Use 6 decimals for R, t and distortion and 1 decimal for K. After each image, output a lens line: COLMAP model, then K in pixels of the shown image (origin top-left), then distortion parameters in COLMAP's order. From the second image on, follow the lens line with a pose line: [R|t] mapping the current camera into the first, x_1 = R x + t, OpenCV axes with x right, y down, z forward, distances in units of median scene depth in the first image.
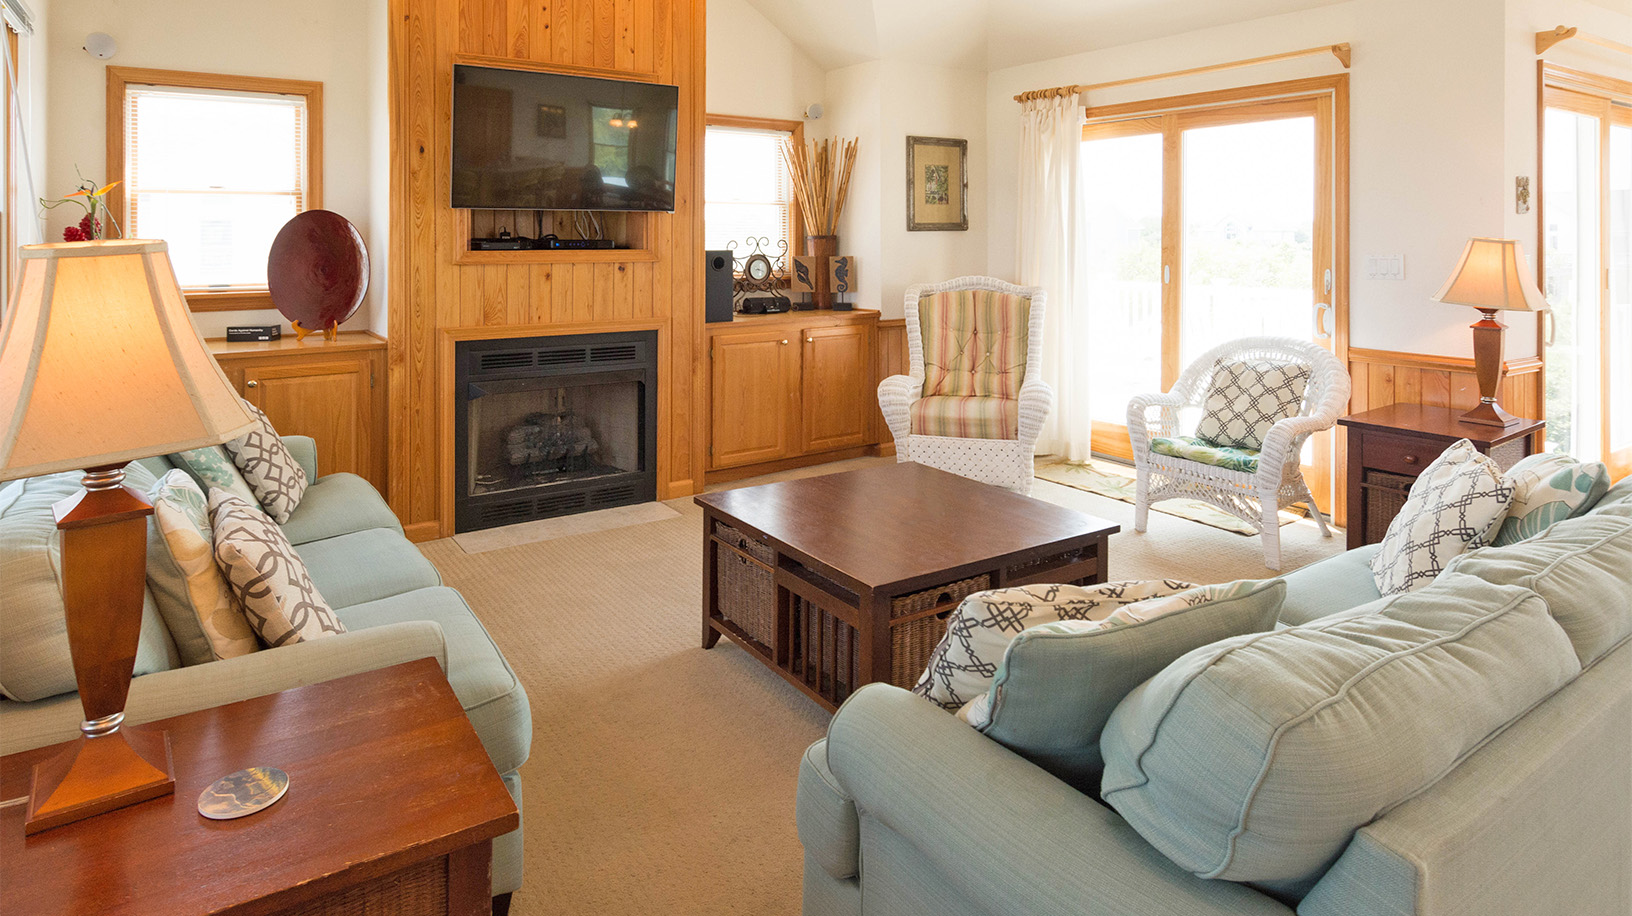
lens RADIAL K [[915.4, 0, 726.7], [0, 915.4, 241.7], [0, 0, 1]] dist [0.000457, -0.000546]
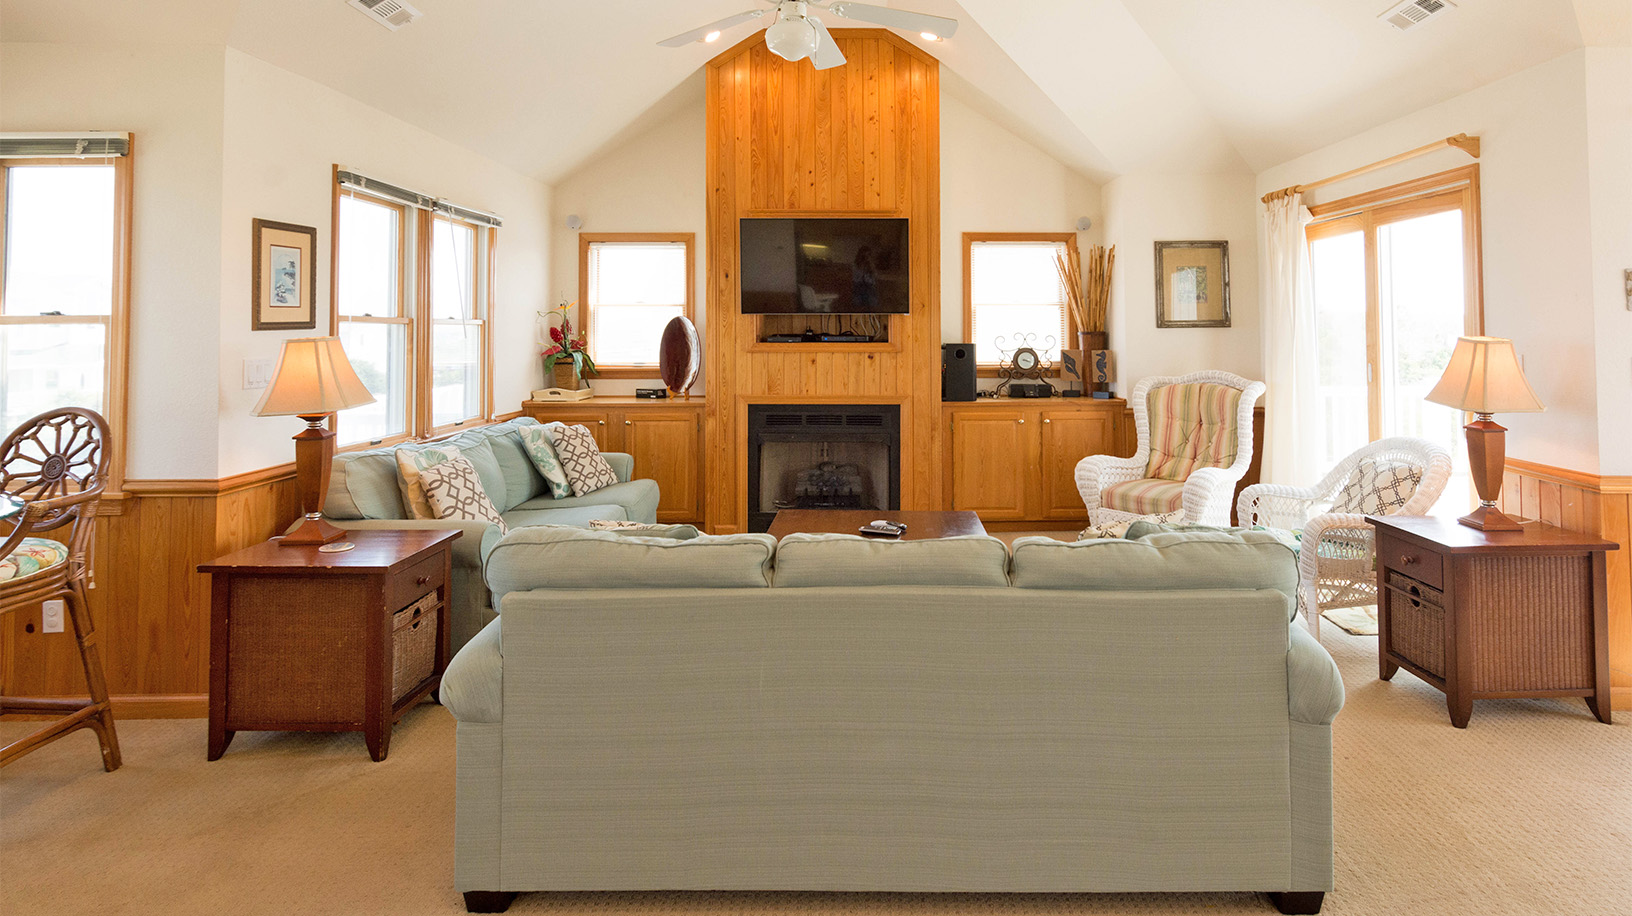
lens RADIAL K [[869.6, 0, 850.5], [0, 869.6, 295.2], [0, 0, 1]] dist [-0.000908, -0.000380]
pose [[0.846597, -0.020838, -0.531826, 0.530170], [-0.003131, 0.999021, -0.044127, -0.004527], [0.532225, 0.039023, 0.845703, -0.091877]]
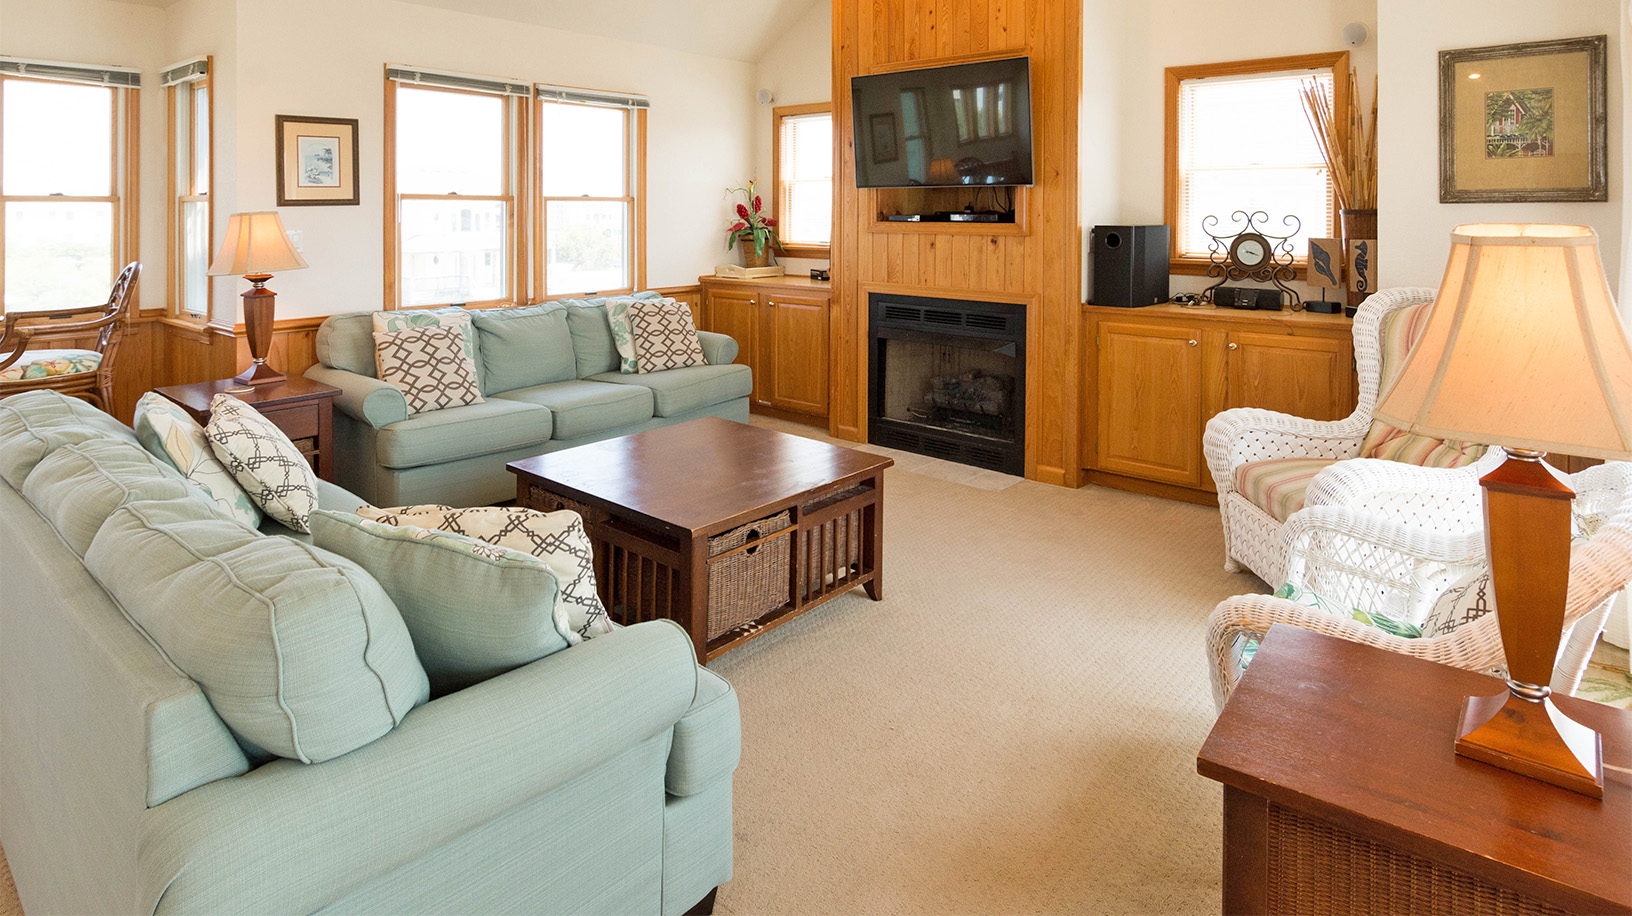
lens RADIAL K [[882.6, 0, 824.8], [0, 882.6, 207.6], [0, 0, 1]] dist [0.000047, -0.000197]
pose [[0.327537, 0.000680, -0.944838, 0.758311], [-0.005892, 0.999982, -0.001323, -0.006179], [0.944820, 0.006000, 0.327535, 0.483223]]
